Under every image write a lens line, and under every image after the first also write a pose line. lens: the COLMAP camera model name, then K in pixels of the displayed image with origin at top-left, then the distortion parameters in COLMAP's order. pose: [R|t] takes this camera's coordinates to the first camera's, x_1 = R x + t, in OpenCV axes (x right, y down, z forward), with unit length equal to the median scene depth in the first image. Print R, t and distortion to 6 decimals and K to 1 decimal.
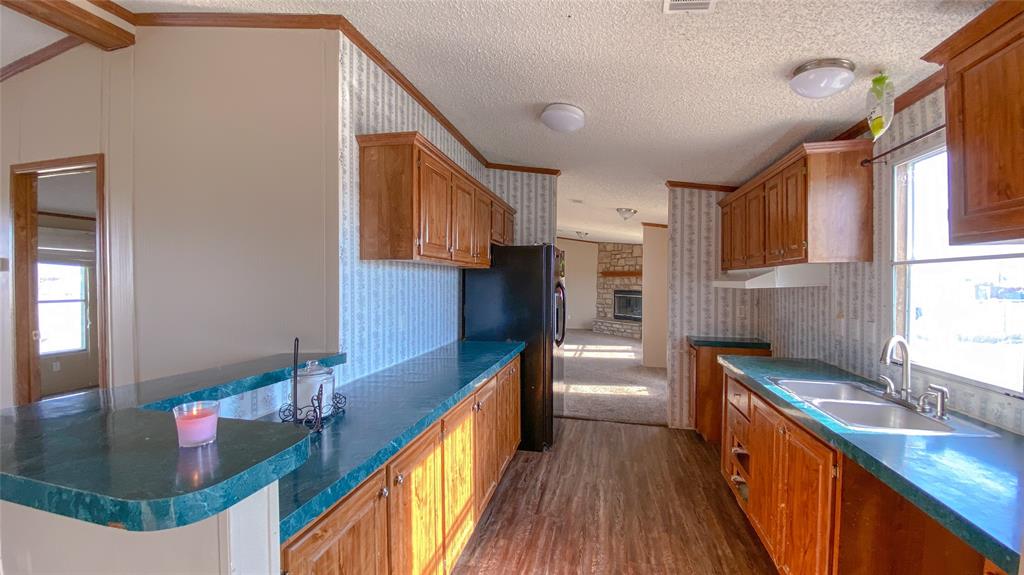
lens RADIAL K [[419.7, 0, 503.5], [0, 419.7, 286.7], [0, 0, 1]] dist [0.019637, -0.001974]
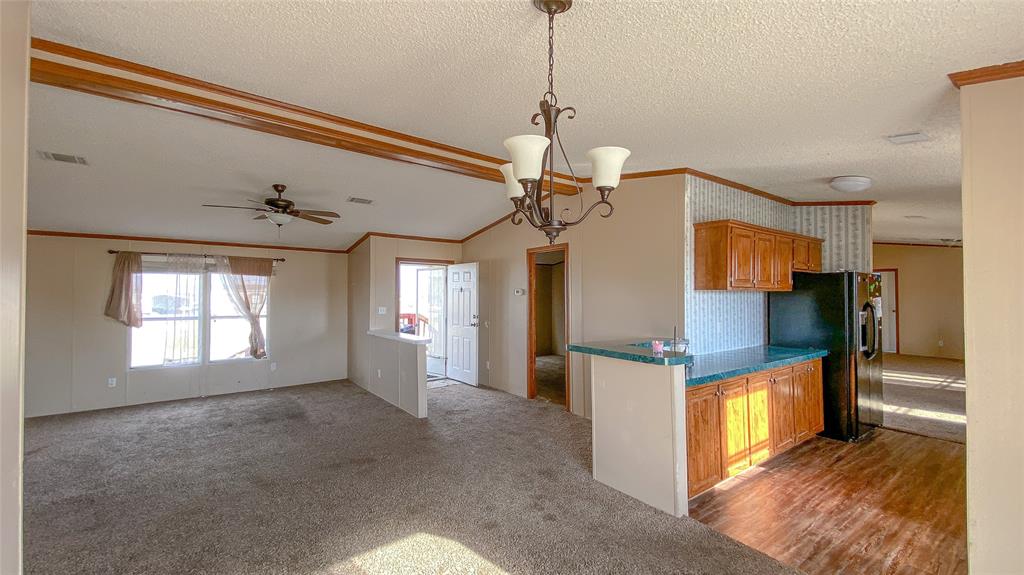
lens RADIAL K [[419.7, 0, 502.3], [0, 419.7, 288.7], [0, 0, 1]] dist [0.019637, -0.001974]
pose [[0.771784, -0.013744, -0.635737, 0.155134], [-0.005746, 0.999575, -0.028585, -0.012569], [0.635859, 0.025714, 0.771377, -0.831378]]
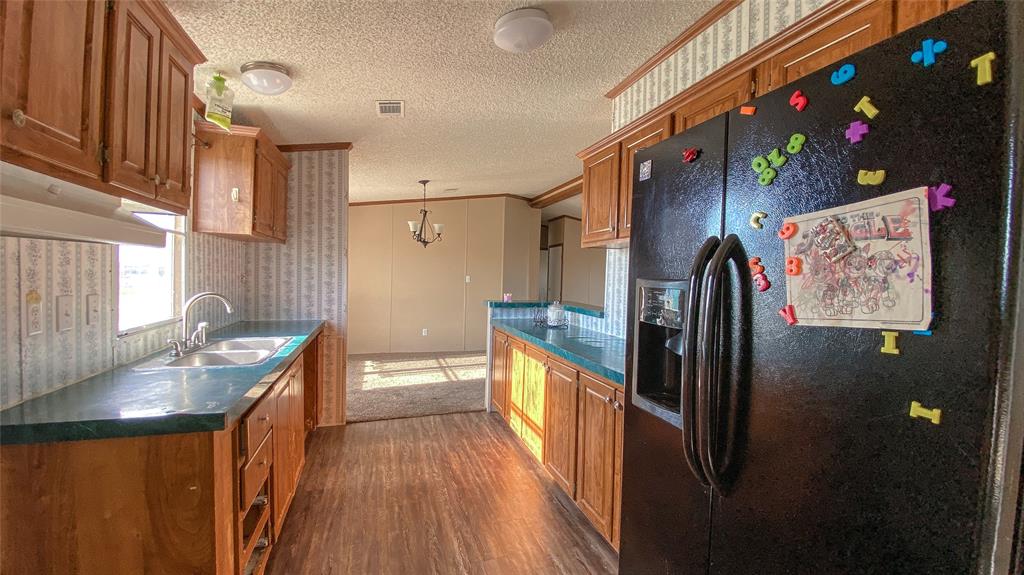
lens RADIAL K [[419.7, 0, 519.6], [0, 419.7, 288.6], [0, 0, 1]] dist [0.019637, -0.001974]
pose [[-0.842906, -0.007066, -0.538015, 0.582649], [-0.031648, 0.998834, 0.036464, 0.021307], [0.537129, 0.047763, -0.842146, 1.778735]]
